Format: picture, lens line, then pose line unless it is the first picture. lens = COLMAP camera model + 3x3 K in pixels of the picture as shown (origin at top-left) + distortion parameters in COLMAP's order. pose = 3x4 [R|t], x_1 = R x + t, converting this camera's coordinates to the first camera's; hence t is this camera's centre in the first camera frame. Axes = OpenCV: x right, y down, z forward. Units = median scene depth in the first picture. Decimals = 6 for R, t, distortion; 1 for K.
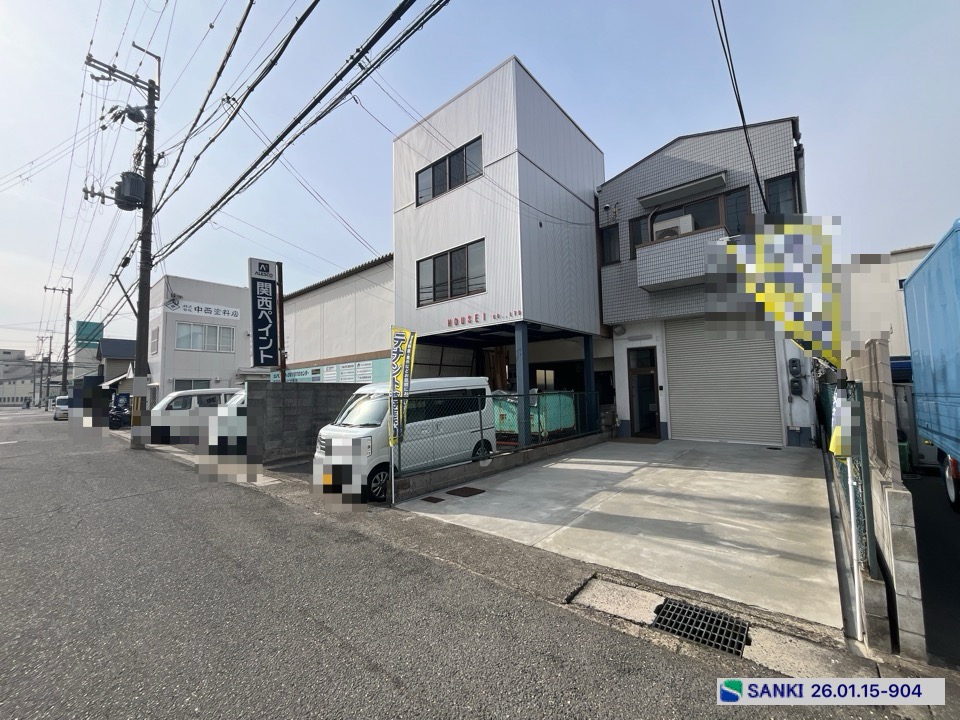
lens RADIAL K [[388.4, 0, 477.3], [0, 388.4, 361.1], [0, 0, 1]] dist [-0.003742, 0.000100]
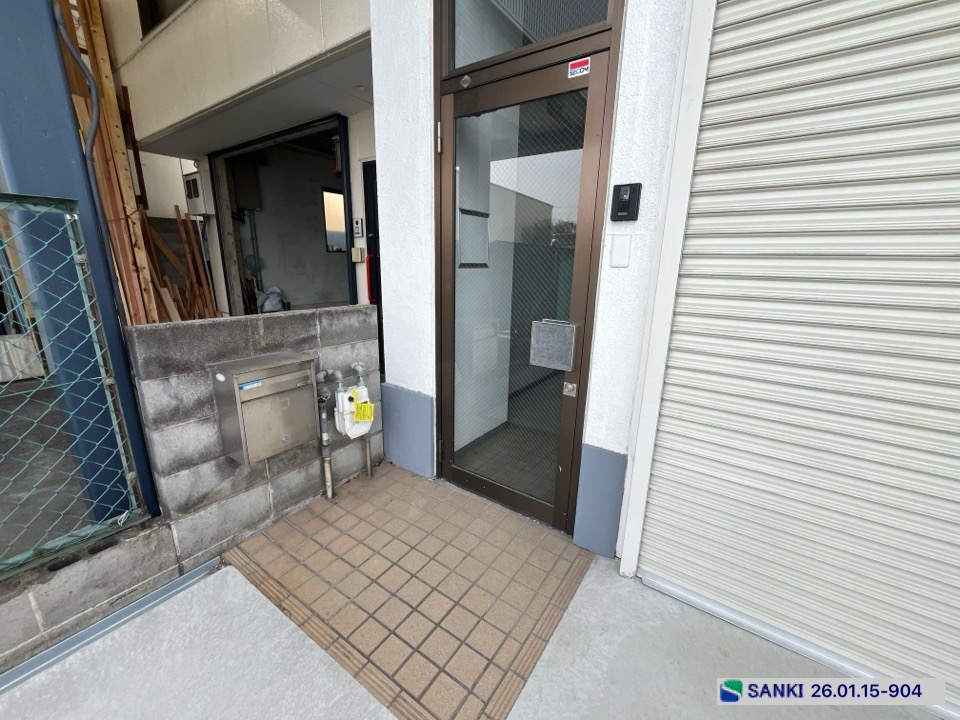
lens RADIAL K [[388.4, 0, 477.7], [0, 388.4, 360.5], [0, 0, 1]] dist [-0.003742, 0.000100]
pose [[0.994678, 0.012649, 0.102256, 0.498396], [-0.044886, 0.946509, 0.319539, 0.096107], [-0.092744, -0.322429, 0.942039, 1.048458]]
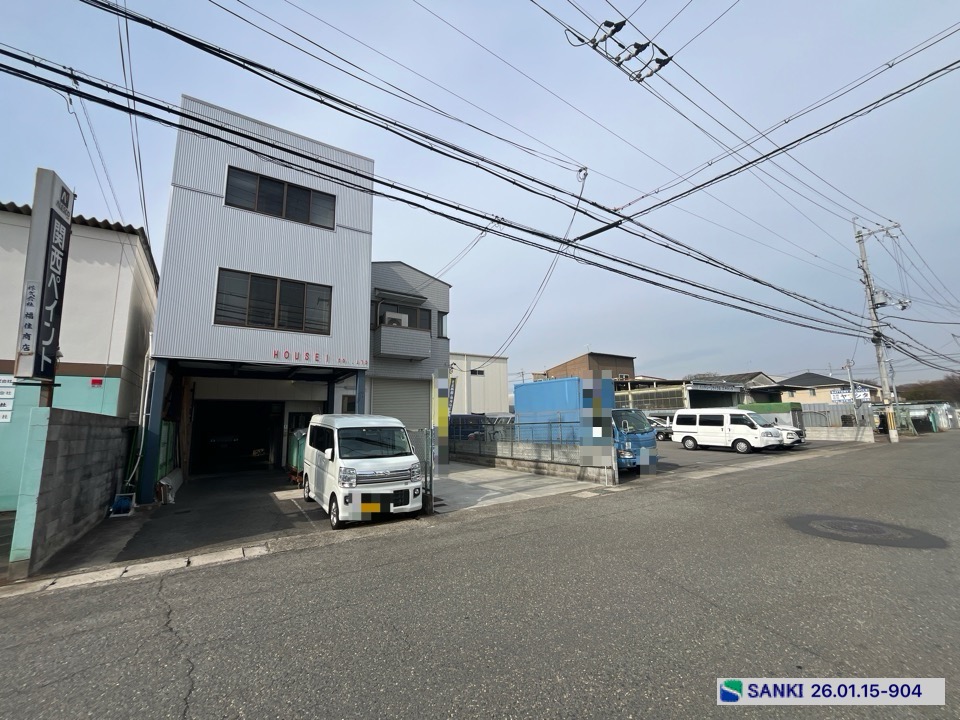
lens RADIAL K [[388.4, 0, 476.3], [0, 388.4, 362.8], [0, 0, 1]] dist [-0.003742, 0.000100]
pose [[0.289973, 0.163695, 0.942931, -0.869316], [-0.058254, 0.986455, -0.153337, 0.039294], [-0.955260, -0.010466, 0.295582, 0.287050]]
